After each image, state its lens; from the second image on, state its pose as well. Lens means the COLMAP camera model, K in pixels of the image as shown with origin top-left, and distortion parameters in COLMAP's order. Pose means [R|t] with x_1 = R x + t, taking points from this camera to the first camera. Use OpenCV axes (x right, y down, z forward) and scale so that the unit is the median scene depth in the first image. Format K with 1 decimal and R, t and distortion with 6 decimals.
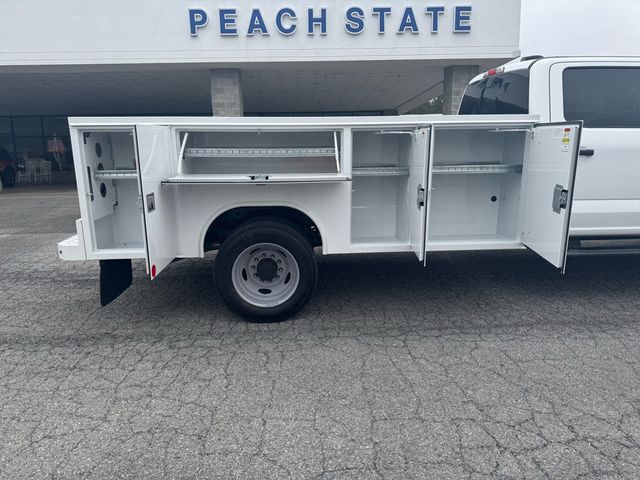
lens RADIAL K [[451.3, 0, 320.0], [0, 451.3, 240.0], [0, 0, 1]] dist [0.041456, -0.046951]
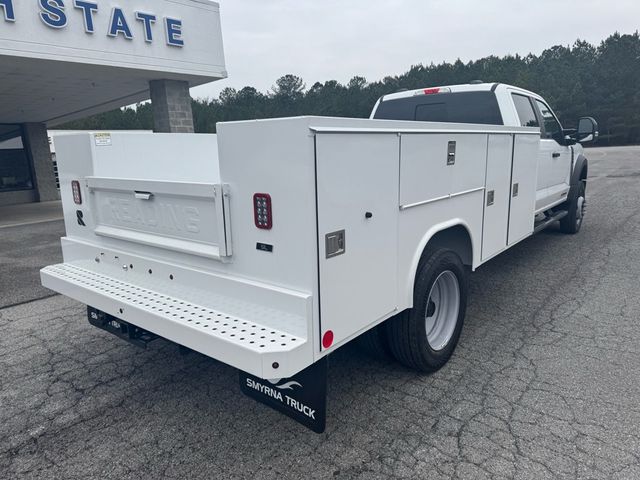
lens RADIAL K [[451.3, 0, 320.0], [0, 451.3, 240.0], [0, 0, 1]] dist [0.041456, -0.046951]
pose [[0.680591, -0.156768, 0.715695, -0.240712], [0.183741, 0.982144, 0.040404, -0.035405], [-0.709249, 0.104004, 0.697243, 0.156018]]
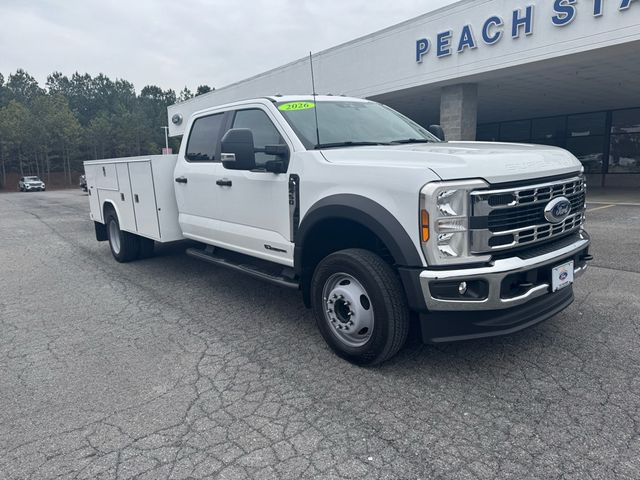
lens RADIAL K [[451.3, 0, 320.0], [0, 451.3, 240.0], [0, 0, 1]] dist [0.041456, -0.046951]
pose [[0.578388, 0.132065, -0.805001, 0.566313], [-0.135407, 0.988662, 0.064907, -0.045634], [0.804445, 0.071461, 0.589713, 0.152157]]
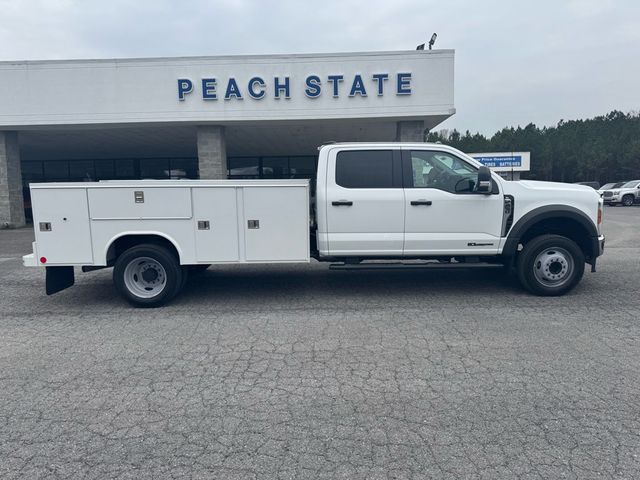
lens RADIAL K [[446.4, 0, 318.7], [0, 446.4, 243.8], [0, 0, 1]] dist [0.104295, -0.144677]
pose [[0.998221, 0.006609, -0.059247, 0.166248], [-0.010758, 0.997489, -0.069995, 0.017873], [0.058636, 0.070508, 0.995786, -0.164661]]
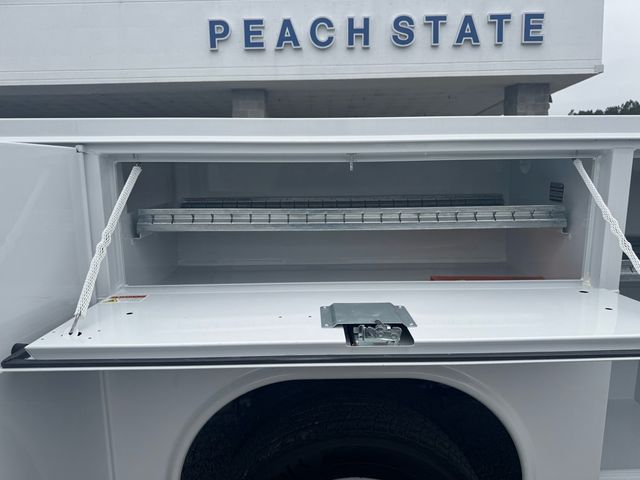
lens RADIAL K [[464.9, 0, 323.7], [0, 464.9, 248.5], [0, 0, 1]] dist [0.005229, -0.000630]
pose [[0.999160, 0.007957, -0.040206, -0.033157], [-0.009918, 0.998759, -0.048805, -0.037431], [0.039768, 0.049163, 0.997999, 0.155495]]
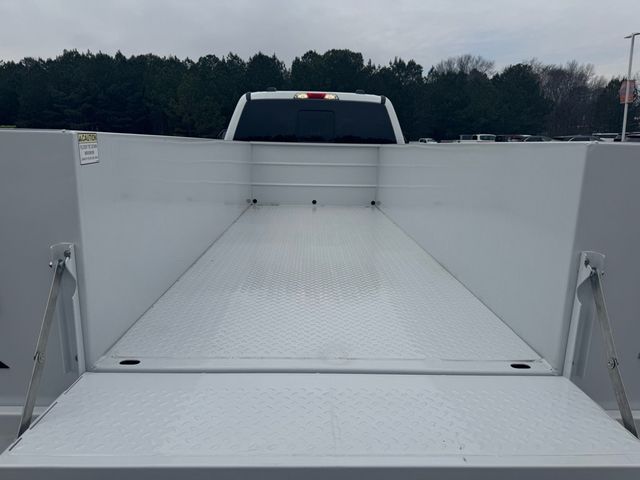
lens RADIAL K [[451.3, 0, 320.0], [0, 451.3, 240.0], [0, 0, 1]] dist [0.041456, -0.046951]
pose [[0.045087, -0.198395, 0.979084, -0.235265], [0.205522, 0.960958, 0.185258, -0.086158], [-0.977613, 0.192871, 0.084101, 0.340083]]
